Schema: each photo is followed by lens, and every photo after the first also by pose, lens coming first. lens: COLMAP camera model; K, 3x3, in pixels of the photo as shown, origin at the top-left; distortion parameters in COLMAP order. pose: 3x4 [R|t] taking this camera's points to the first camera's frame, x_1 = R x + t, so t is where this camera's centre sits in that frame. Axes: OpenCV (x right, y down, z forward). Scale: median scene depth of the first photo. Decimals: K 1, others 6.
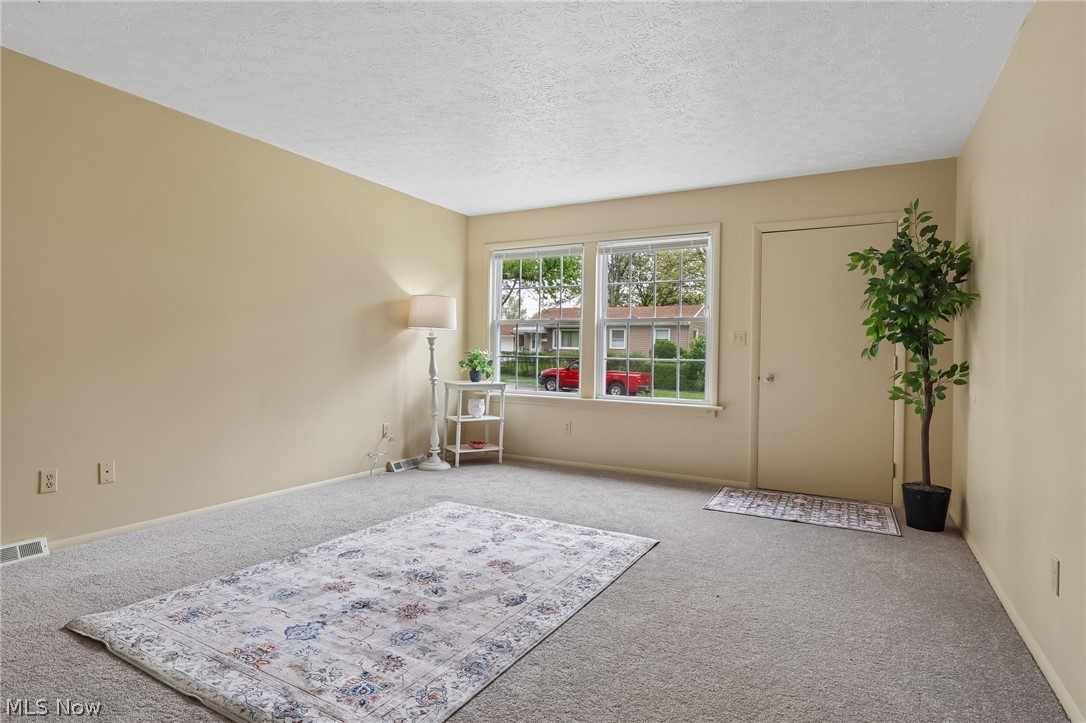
lens RADIAL K [[580.6, 0, 536.1], [0, 580.6, 360.4], [0, 0, 1]] dist [-0.002997, -0.000475]
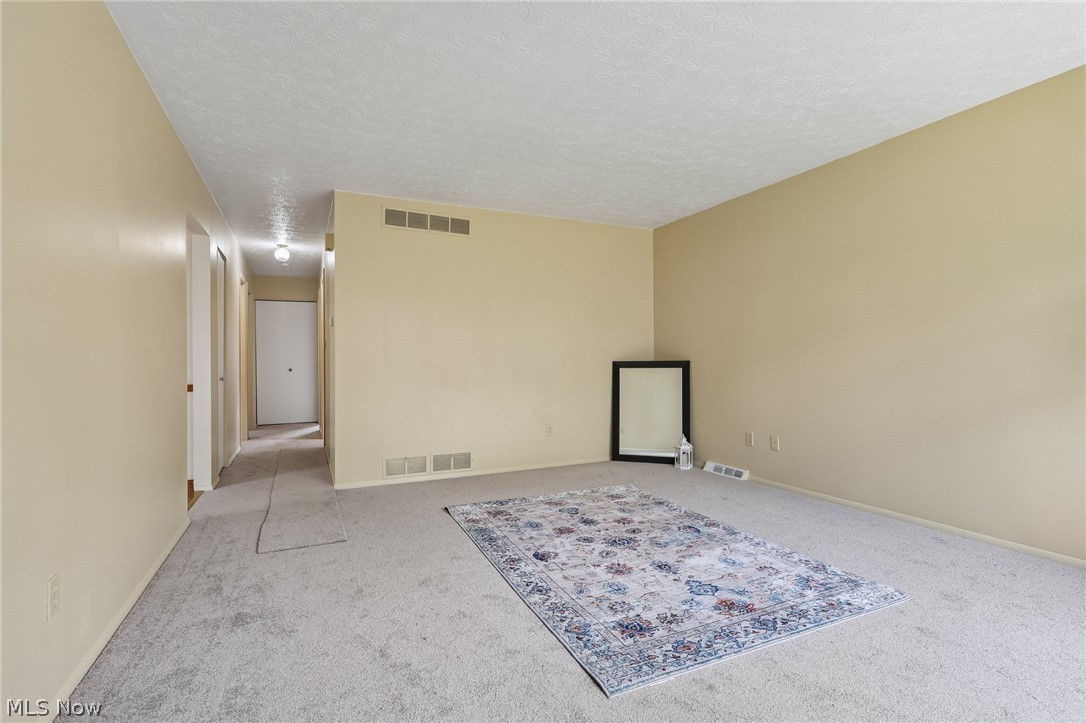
lens RADIAL K [[506.9, 0, 537.5], [0, 506.9, 360.6], [0, 0, 1]] dist [-0.000465, 0.001758]
pose [[-0.587521, -0.013406, -0.809098, 0.619734], [-0.014216, 0.999879, -0.006244, -0.001450], [0.809084, 0.007834, -0.587641, 1.177399]]
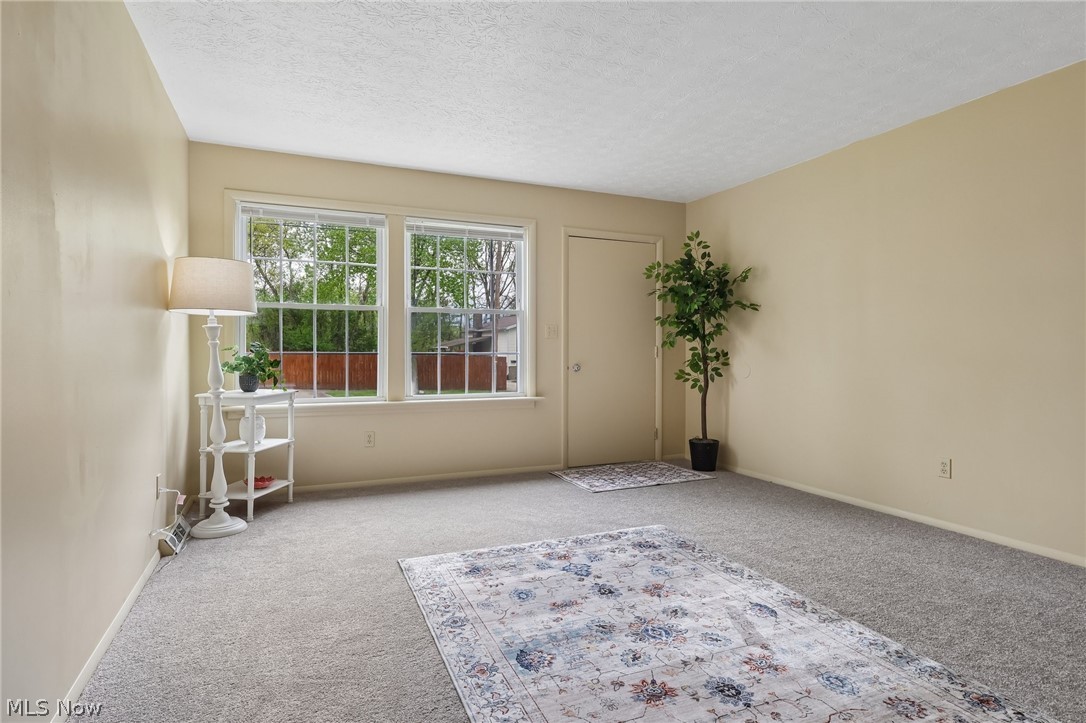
lens RADIAL K [[580.6, 0, 542.2], [0, 580.6, 354.3], [0, 0, 1]] dist [-0.002997, -0.000475]
pose [[0.600750, -0.021992, 0.799134, -0.717348], [0.019140, 0.999731, 0.013124, -0.014912], [-0.799208, 0.007411, 0.601009, 0.517497]]
